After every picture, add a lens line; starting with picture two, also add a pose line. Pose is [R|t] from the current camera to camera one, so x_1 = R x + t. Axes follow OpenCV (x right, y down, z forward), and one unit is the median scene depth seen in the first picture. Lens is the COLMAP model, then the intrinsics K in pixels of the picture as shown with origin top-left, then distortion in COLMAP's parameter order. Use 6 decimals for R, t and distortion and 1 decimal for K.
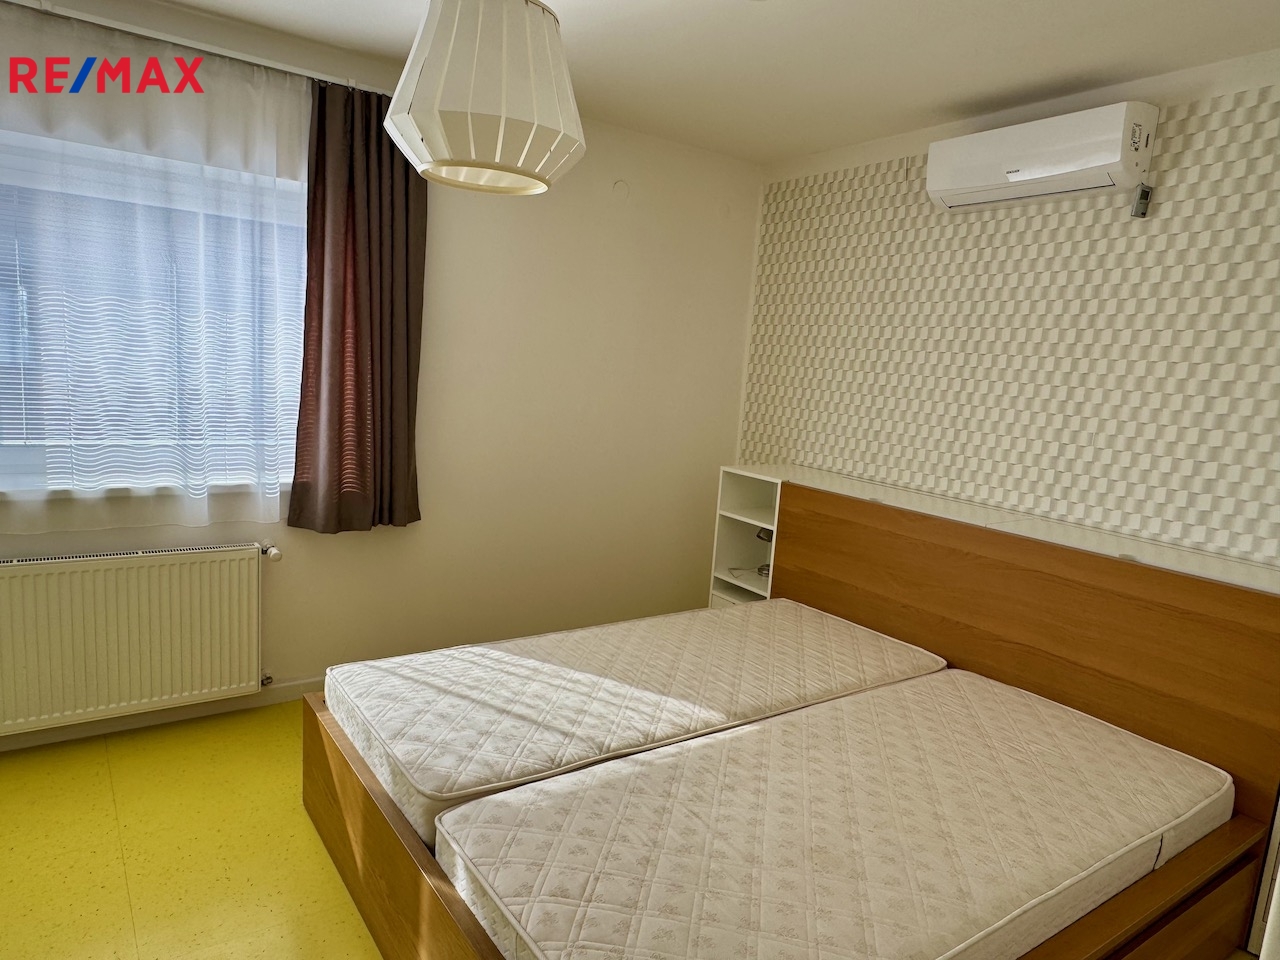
lens RADIAL K [[803.0, 0, 651.7], [0, 803.0, 476.5], [0, 0, 1]] dist [0.007918, 0.005245]
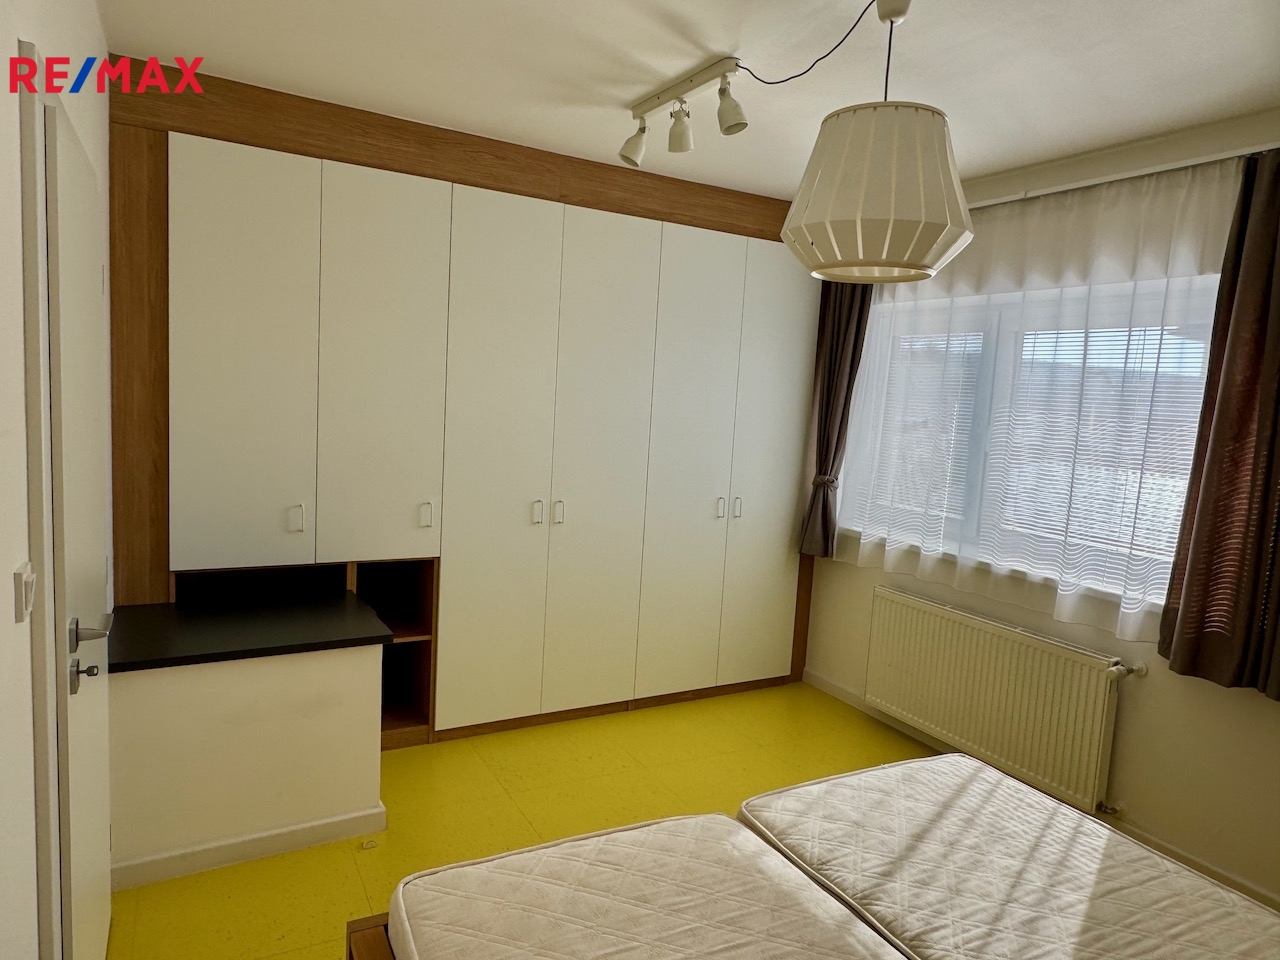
lens RADIAL K [[803.0, 0, 635.9], [0, 803.0, 486.8], [0, 0, 1]] dist [0.007918, 0.005245]
pose [[-0.092135, 0.042577, -0.994836, 0.576956], [-0.213518, 0.975001, 0.061502, -0.060061], [0.972585, 0.218082, -0.080741, 0.550792]]
